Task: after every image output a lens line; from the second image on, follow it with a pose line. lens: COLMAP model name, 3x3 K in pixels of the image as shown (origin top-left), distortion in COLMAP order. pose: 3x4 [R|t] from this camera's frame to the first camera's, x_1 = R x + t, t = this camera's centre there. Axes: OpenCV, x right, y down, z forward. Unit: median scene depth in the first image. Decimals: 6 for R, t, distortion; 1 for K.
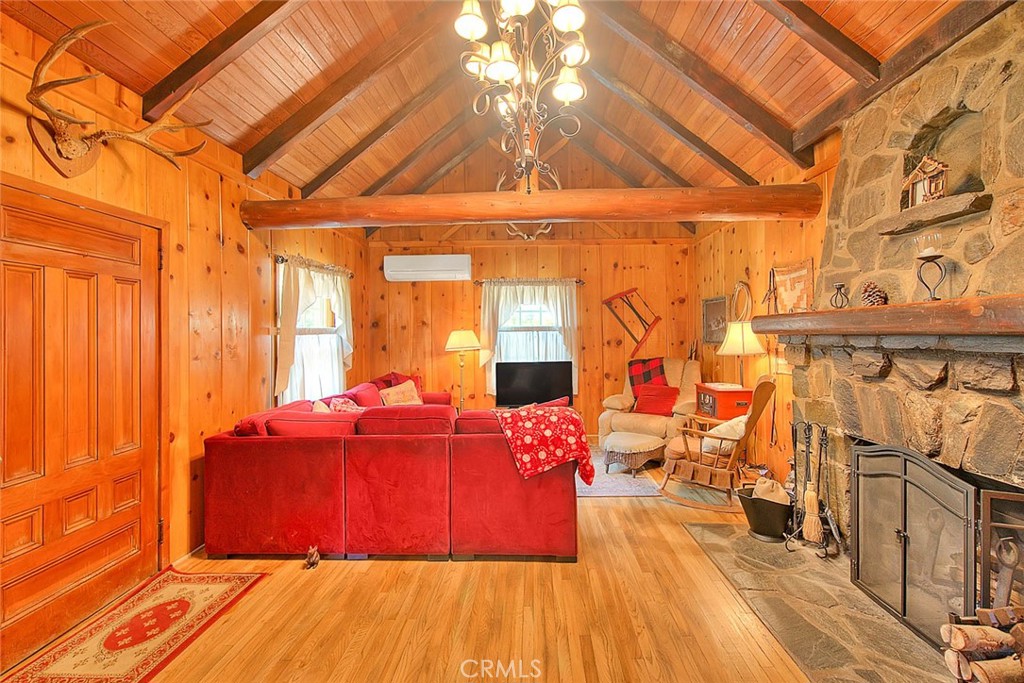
lens RADIAL K [[428.6, 0, 542.2], [0, 428.6, 328.3], [0, 0, 1]] dist [0.000268, -0.000348]
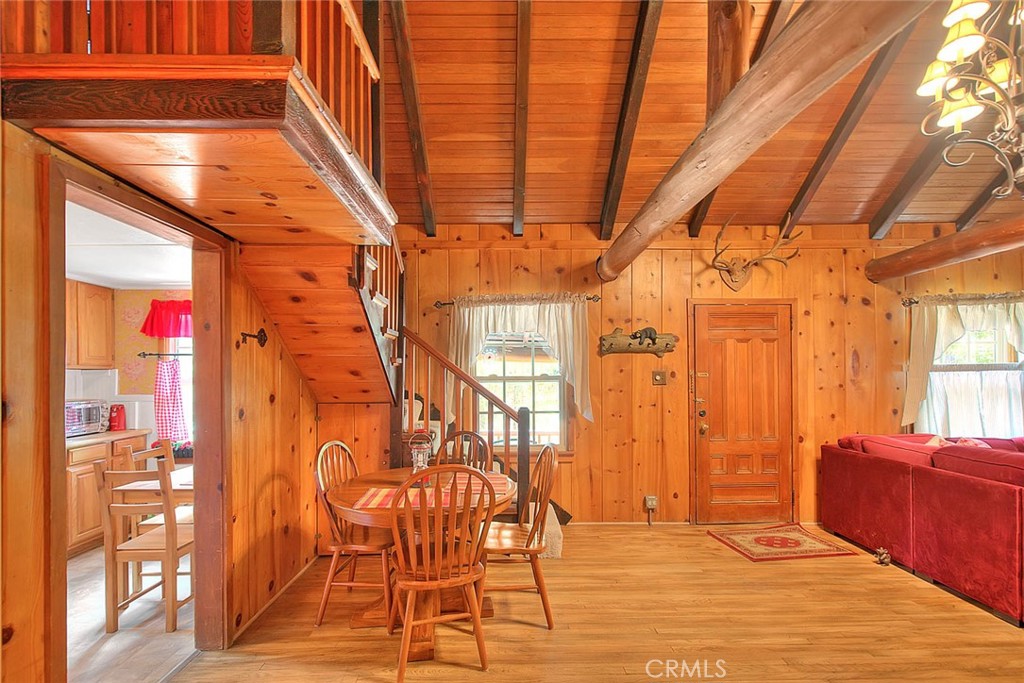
lens RADIAL K [[442.7, 0, 491.5], [0, 442.7, 373.5], [0, 0, 1]] dist [0.000180, -0.000108]
pose [[-0.009057, 0.010728, -0.999901, 0.547759], [0.019042, 0.999763, 0.010554, -0.012691], [0.999778, -0.018944, -0.009260, -0.060857]]
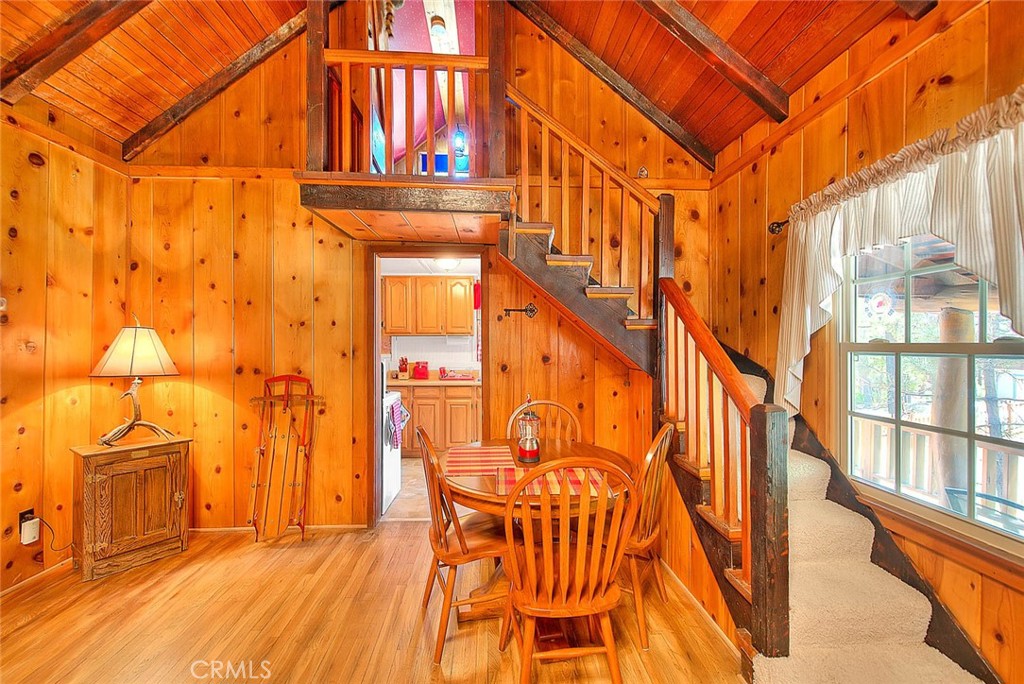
lens RADIAL K [[433.0, 0, 513.4], [0, 433.0, 353.8], [0, 0, 1]] dist [0.025884, 0.000048]
pose [[-0.999133, 0.014753, -0.038935, -0.142245], [0.014405, 0.999854, 0.009203, 0.013165], [0.039065, 0.008634, -0.999199, 0.504655]]
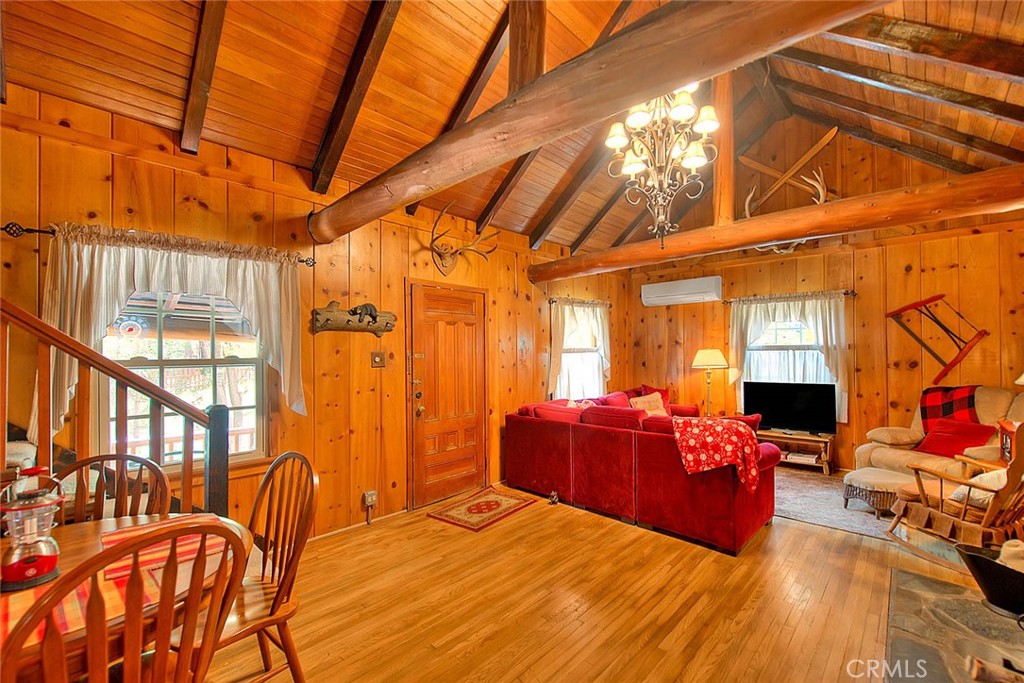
lens RADIAL K [[444.6, 0, 526.1], [0, 444.6, 351.2], [0, 0, 1]] dist [-0.000167, -0.000676]
pose [[0.736744, 0.005093, -0.676152, 0.358688], [0.006195, 0.999879, 0.014281, -0.013760], [0.676143, -0.014710, 0.736623, -0.180400]]
